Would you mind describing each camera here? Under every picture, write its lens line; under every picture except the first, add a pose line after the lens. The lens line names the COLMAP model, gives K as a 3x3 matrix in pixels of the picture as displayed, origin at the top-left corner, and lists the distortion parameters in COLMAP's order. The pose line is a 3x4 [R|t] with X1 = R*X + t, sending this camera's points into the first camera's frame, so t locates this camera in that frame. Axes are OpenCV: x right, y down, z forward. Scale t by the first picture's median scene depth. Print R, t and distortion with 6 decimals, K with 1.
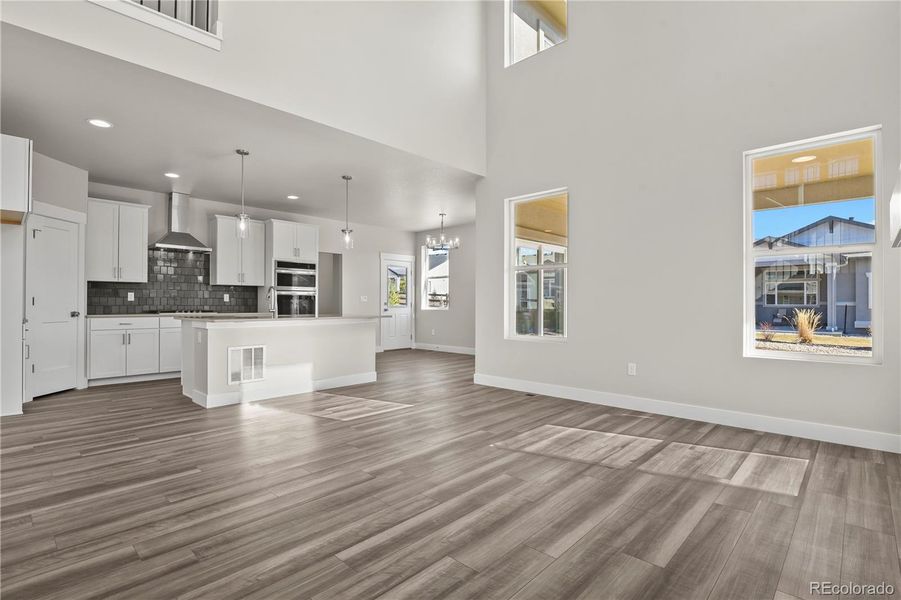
lens RADIAL K [[436.3, 0, 458.2], [0, 436.3, 304.3], [0, 0, 1]] dist [-0.009331, -0.003828]
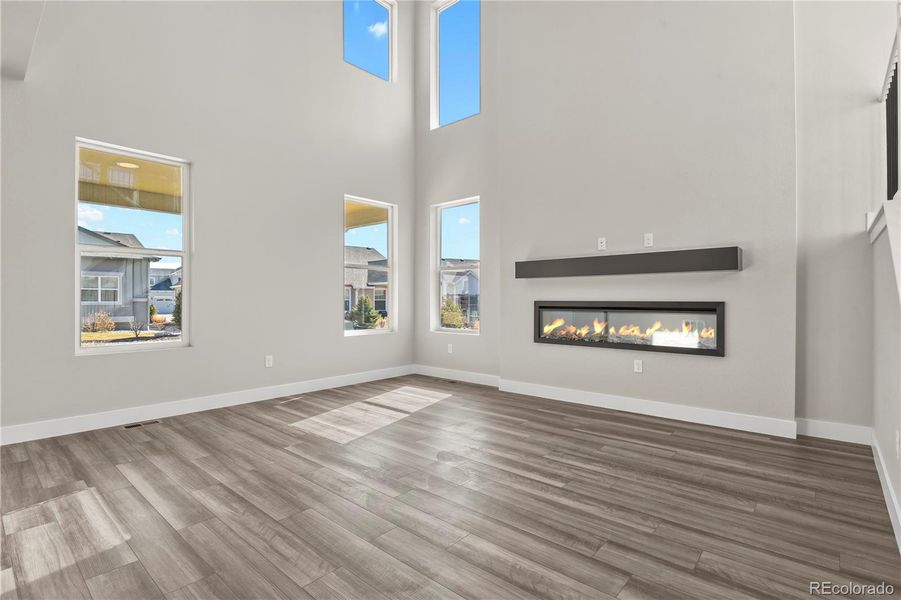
lens RADIAL K [[436.3, 0, 453.6], [0, 436.3, 301.0], [0, 0, 1]] dist [-0.009331, -0.003828]
pose [[-0.033606, -0.002597, 0.999432, -0.528074], [0.005657, 0.999980, 0.002788, 0.000421], [-0.999419, 0.005747, -0.033591, 0.451721]]
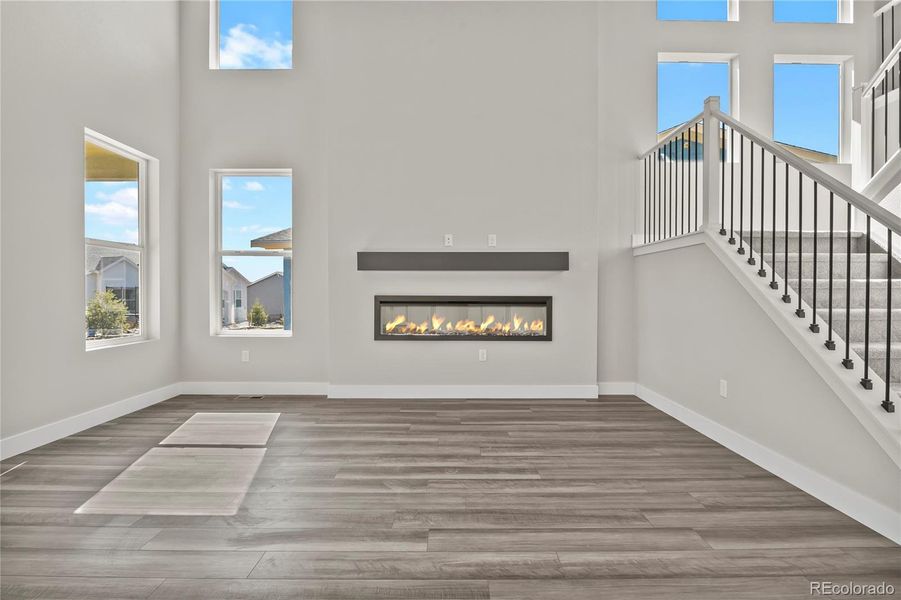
lens RADIAL K [[436.3, 0, 457.7], [0, 436.3, 301.9], [0, 0, 1]] dist [-0.009331, -0.003828]
pose [[-0.688434, -0.014188, 0.725160, -0.356359], [0.001530, 0.999778, 0.021014, -0.000955], [-0.725298, 0.015577, -0.688259, 0.696926]]
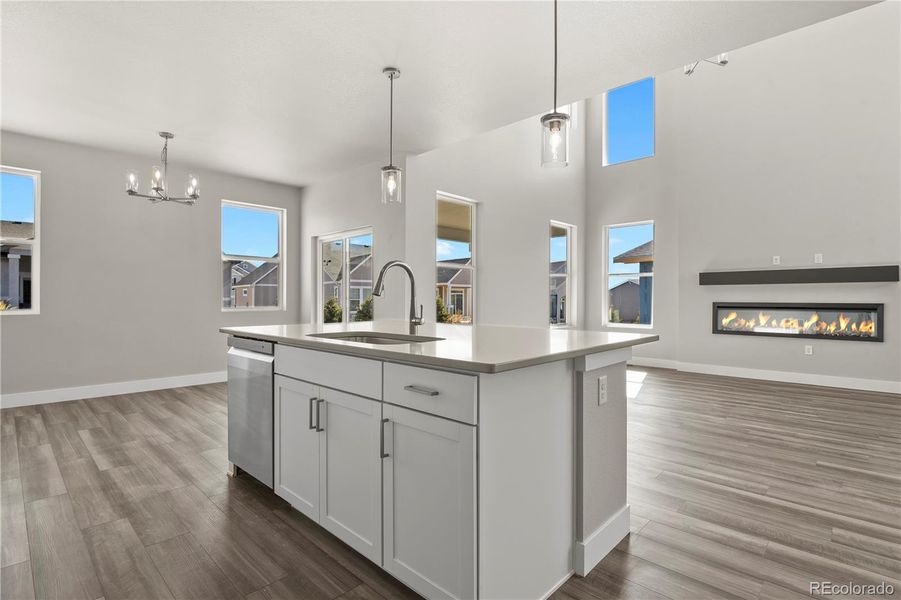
lens RADIAL K [[436.3, 0, 453.6], [0, 436.3, 298.5], [0, 0, 1]] dist [-0.009331, -0.003828]
pose [[0.012101, 0.000952, 0.999926, -0.811684], [0.002125, 0.999997, -0.000978, -0.005970], [-0.999925, 0.002137, 0.012099, 0.918884]]
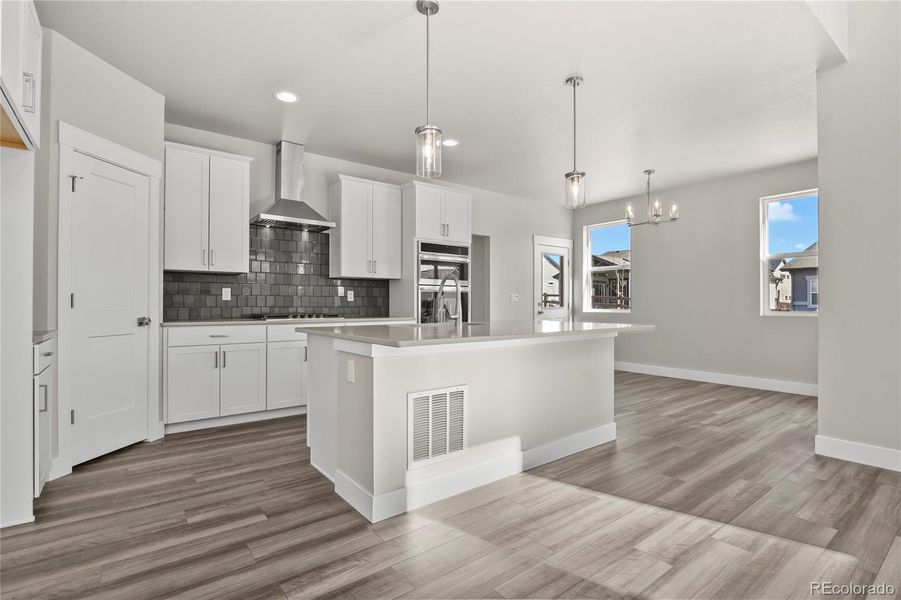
lens RADIAL K [[436.3, 0, 456.1], [0, 436.3, 304.5], [0, 0, 1]] dist [-0.009331, -0.003828]
pose [[0.988019, -0.000219, -0.154330, -0.323665], [-0.000054, 0.999998, -0.001764, -0.000375], [0.154330, 0.001751, 0.988018, 0.421745]]
